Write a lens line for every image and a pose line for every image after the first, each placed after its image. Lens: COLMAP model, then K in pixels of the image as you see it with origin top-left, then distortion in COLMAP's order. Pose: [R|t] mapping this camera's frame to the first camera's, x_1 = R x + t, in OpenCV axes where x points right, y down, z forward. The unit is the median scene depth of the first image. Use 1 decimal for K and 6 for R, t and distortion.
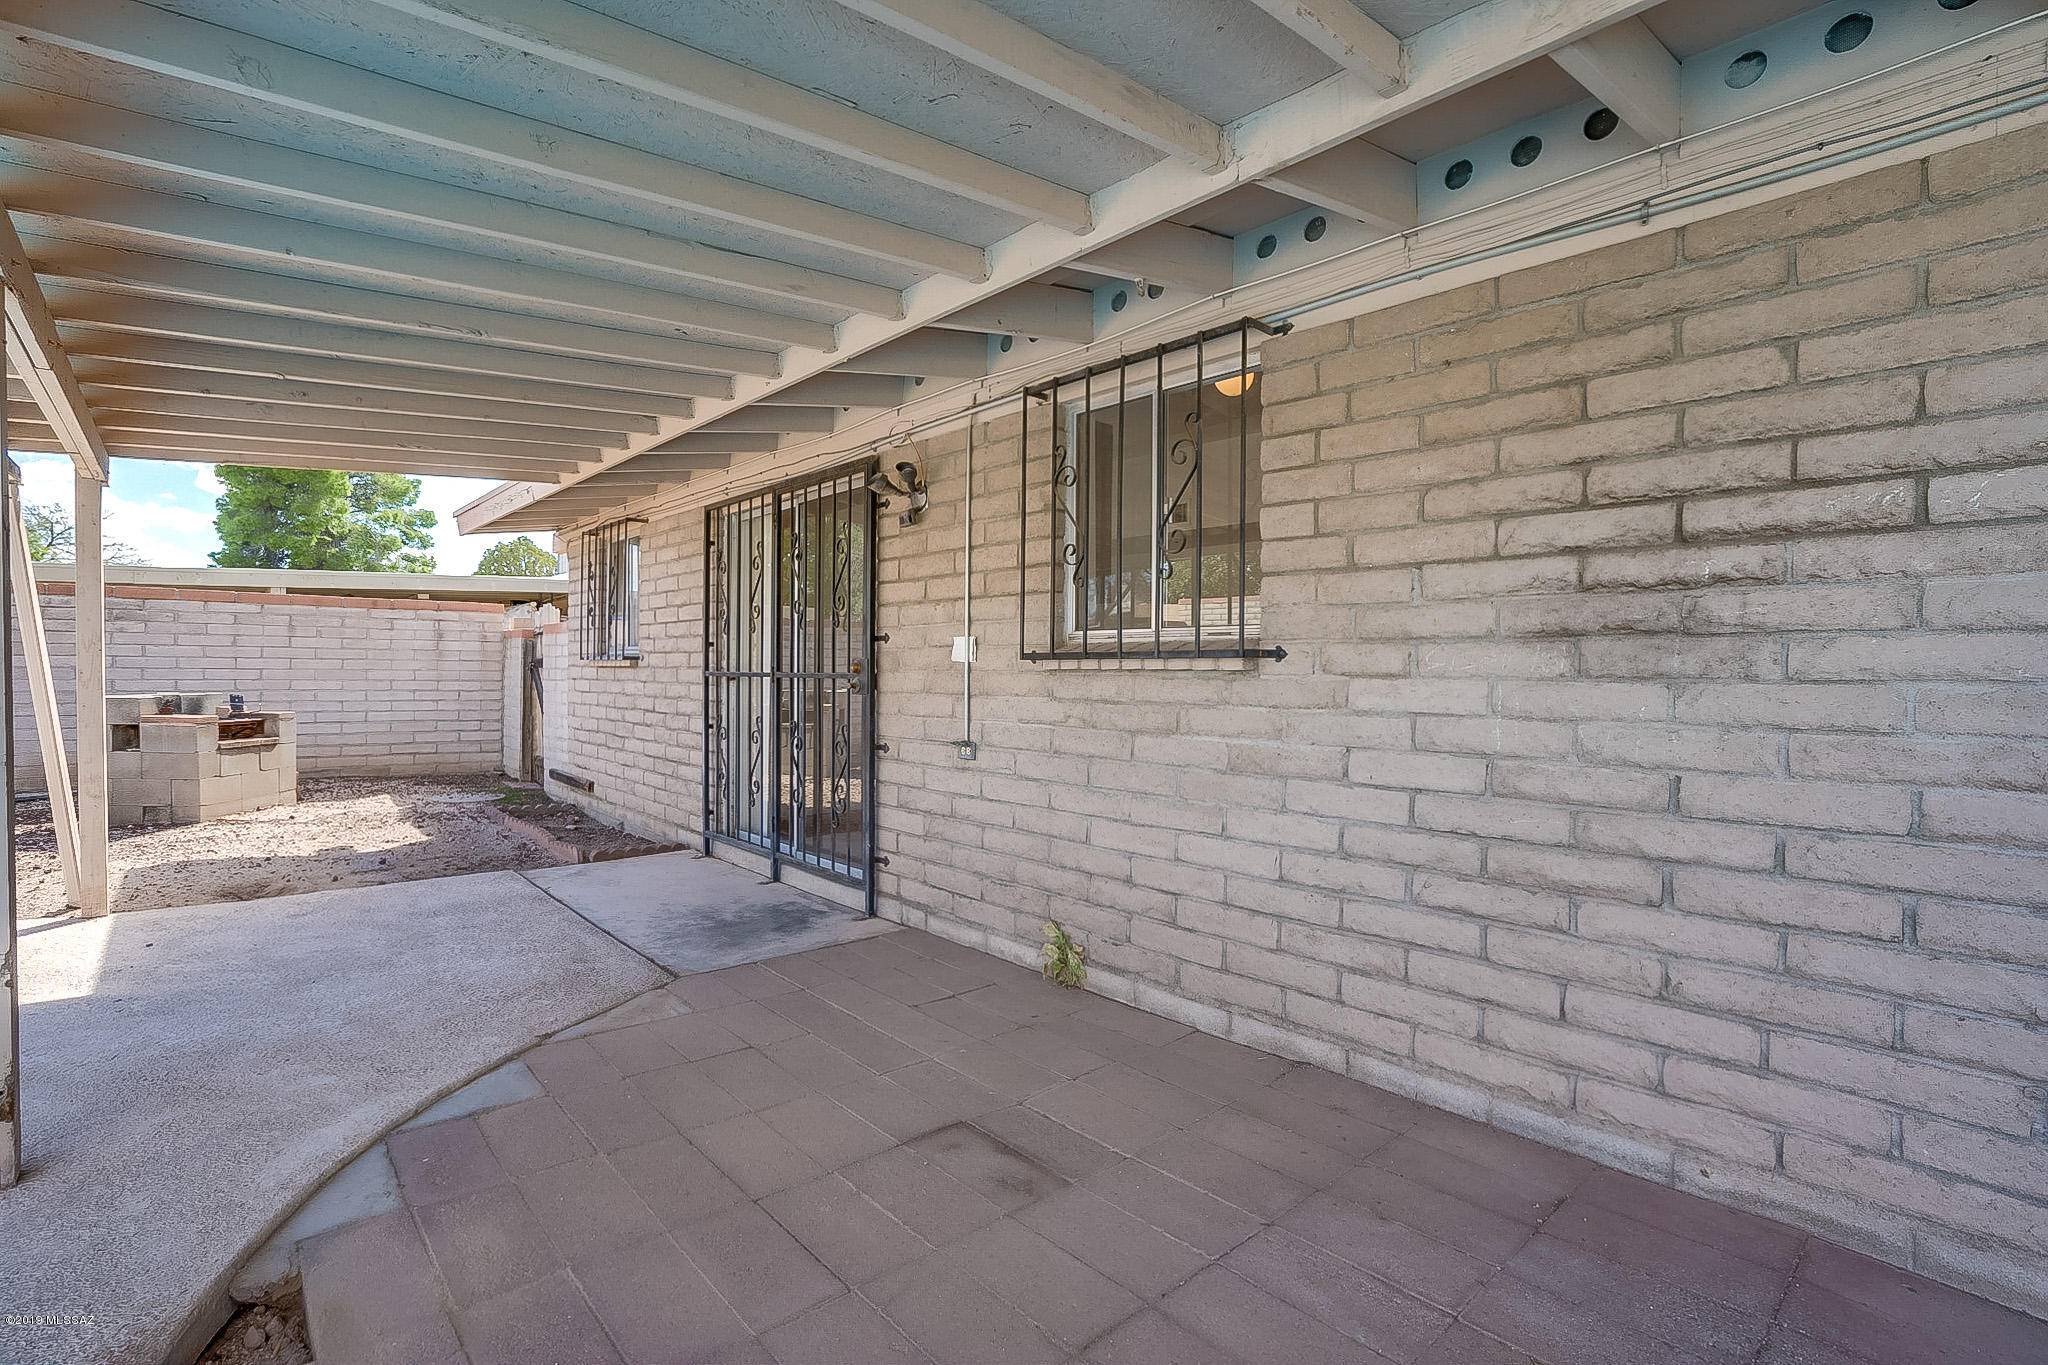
lens RADIAL K [[934.8, 0, 1027.6], [0, 934.8, 686.9], [0, 0, 1]] dist [-0.004311, -0.000327]
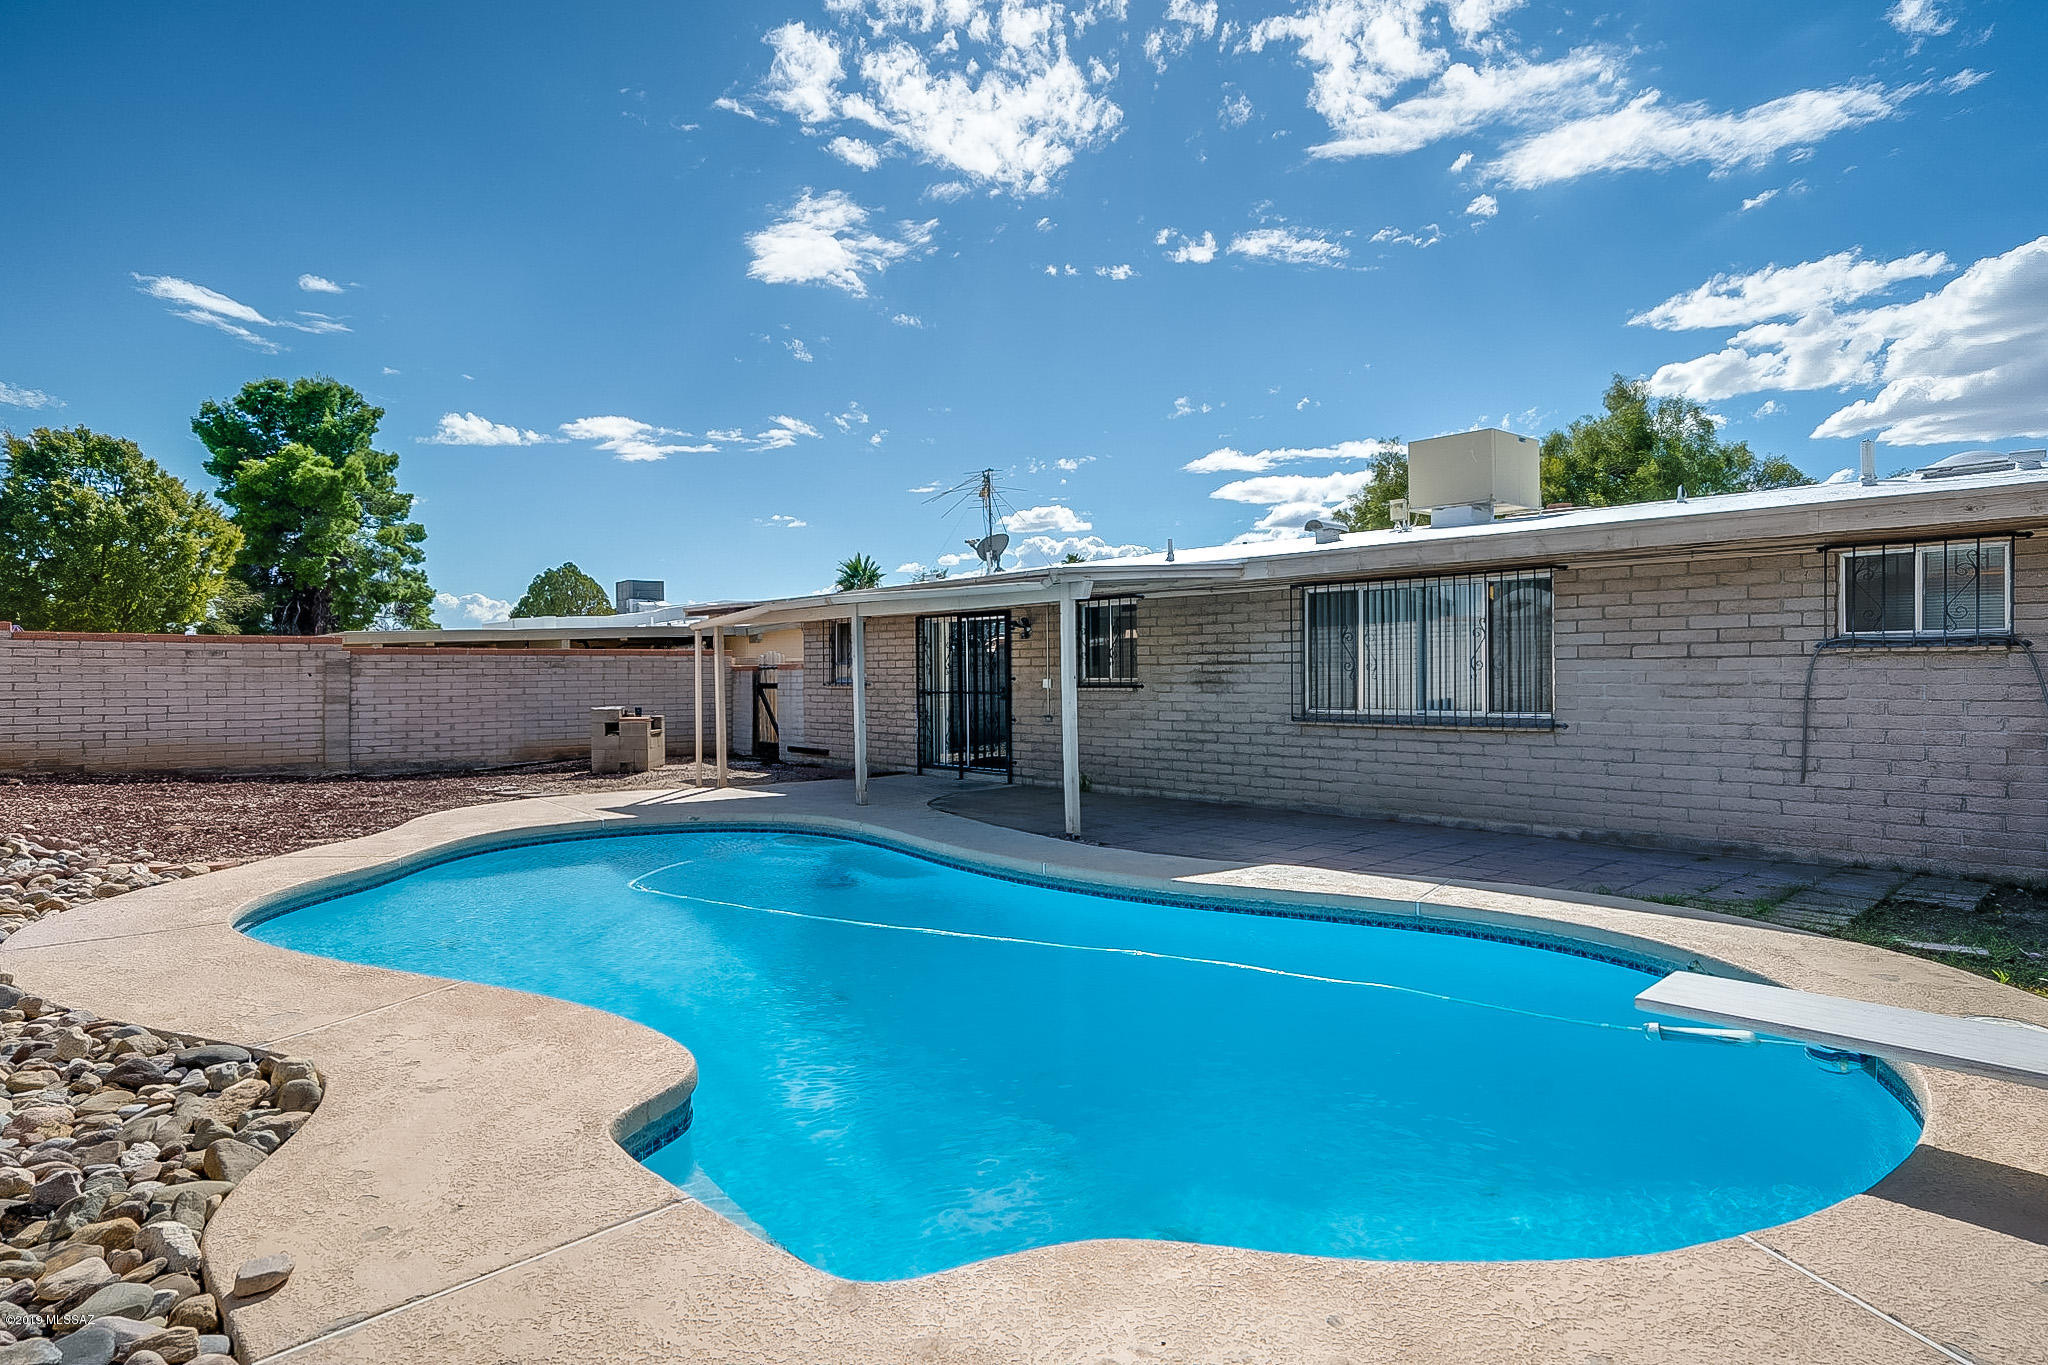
lens RADIAL K [[1166.0, 0, 1018.8], [0, 1166.0, 679.8], [0, 0, 1]] dist [-0.003693, 0.000895]
pose [[0.999798, -0.018970, 0.006657, -0.225639], [0.019026, 0.999782, -0.008569, -0.028495], [-0.006493, 0.008694, 0.999941, -3.285055]]
